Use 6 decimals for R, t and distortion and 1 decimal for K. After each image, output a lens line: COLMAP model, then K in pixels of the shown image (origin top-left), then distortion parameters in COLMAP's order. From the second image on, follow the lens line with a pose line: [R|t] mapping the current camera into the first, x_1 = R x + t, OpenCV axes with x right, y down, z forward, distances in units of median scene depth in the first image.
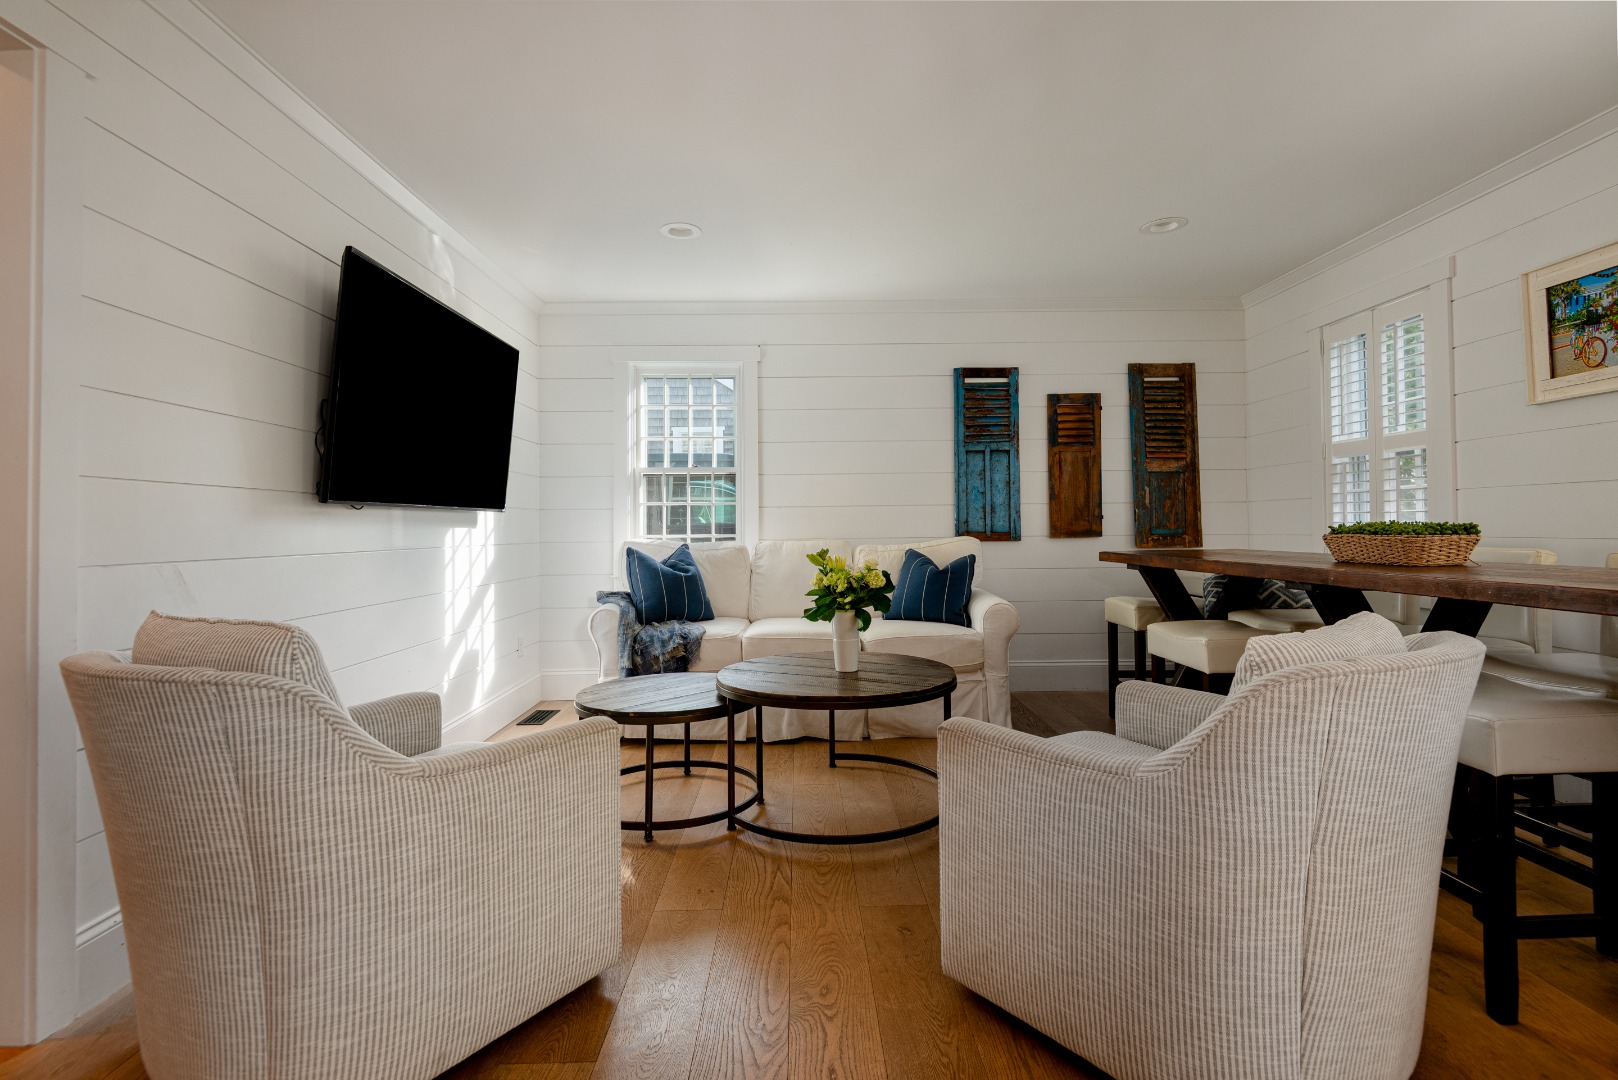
lens RADIAL K [[754.6, 0, 797.1], [0, 754.6, 525.6], [0, 0, 1]] dist [0.046822, -0.029412]
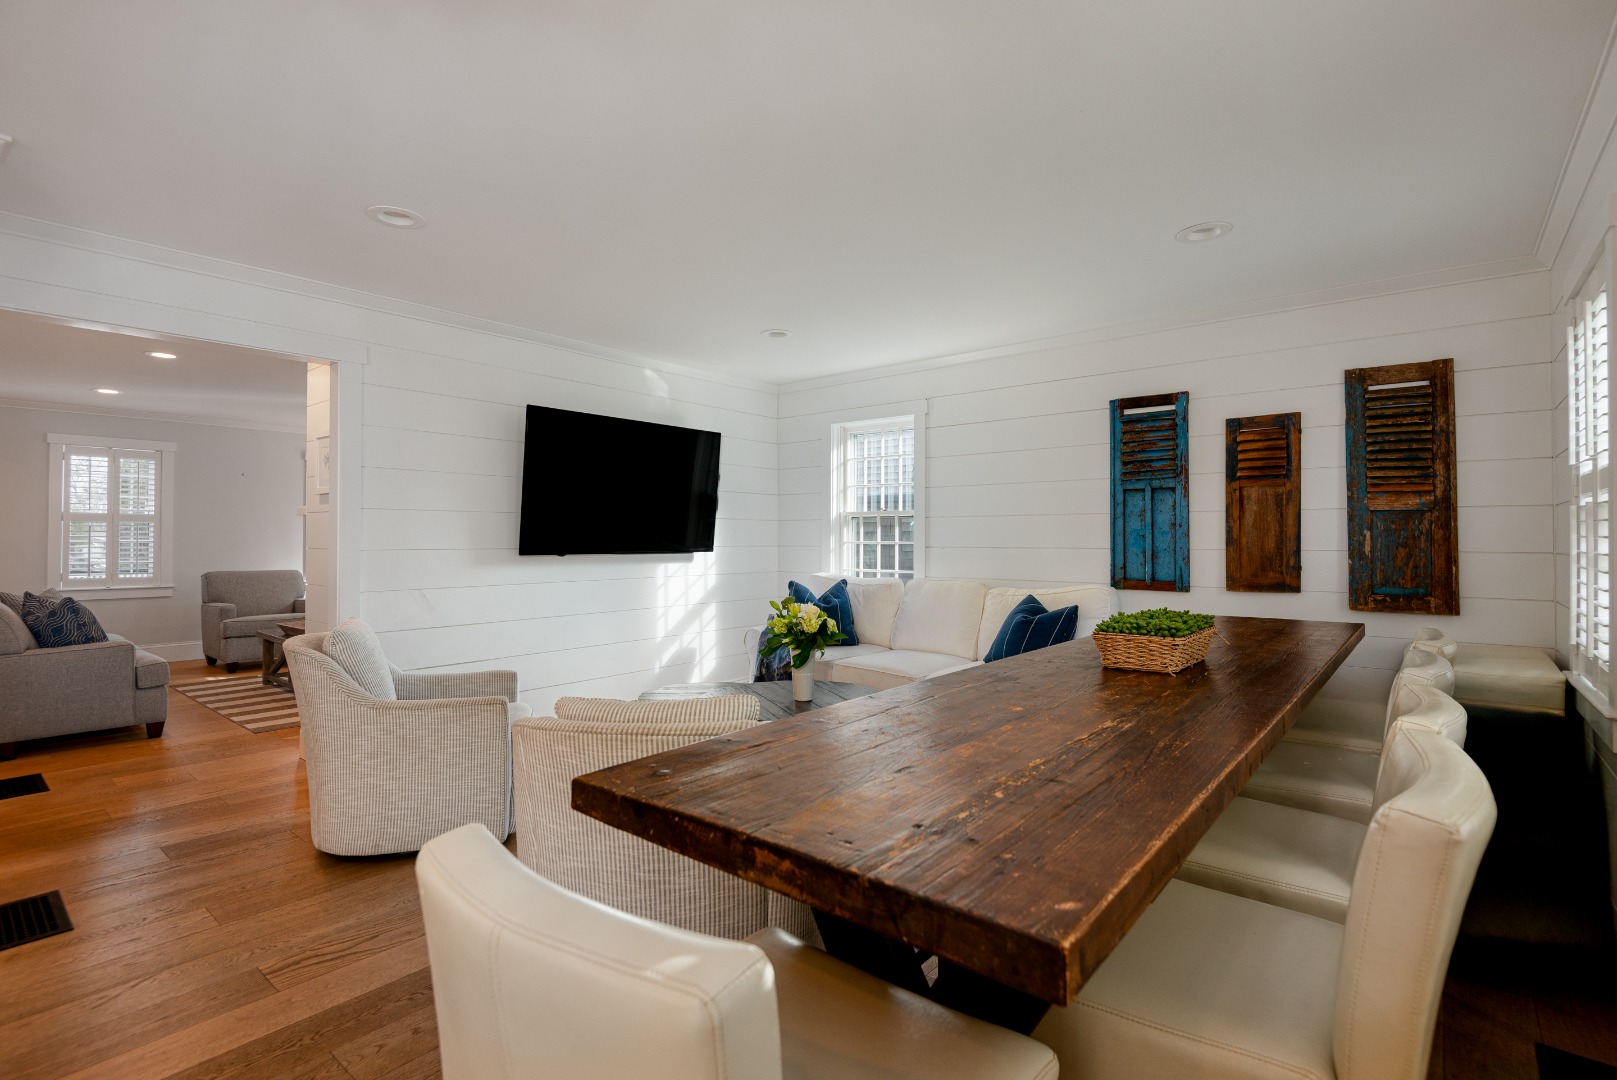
lens RADIAL K [[754.2, 0, 796.7], [0, 754.2, 525.6], [0, 0, 1]] dist [0.046822, -0.029412]
pose [[0.764360, -0.001012, -0.644790, 0.513212], [-0.007509, 0.999917, -0.010470, -0.043115], [0.644747, 0.012845, 0.764288, 0.049073]]
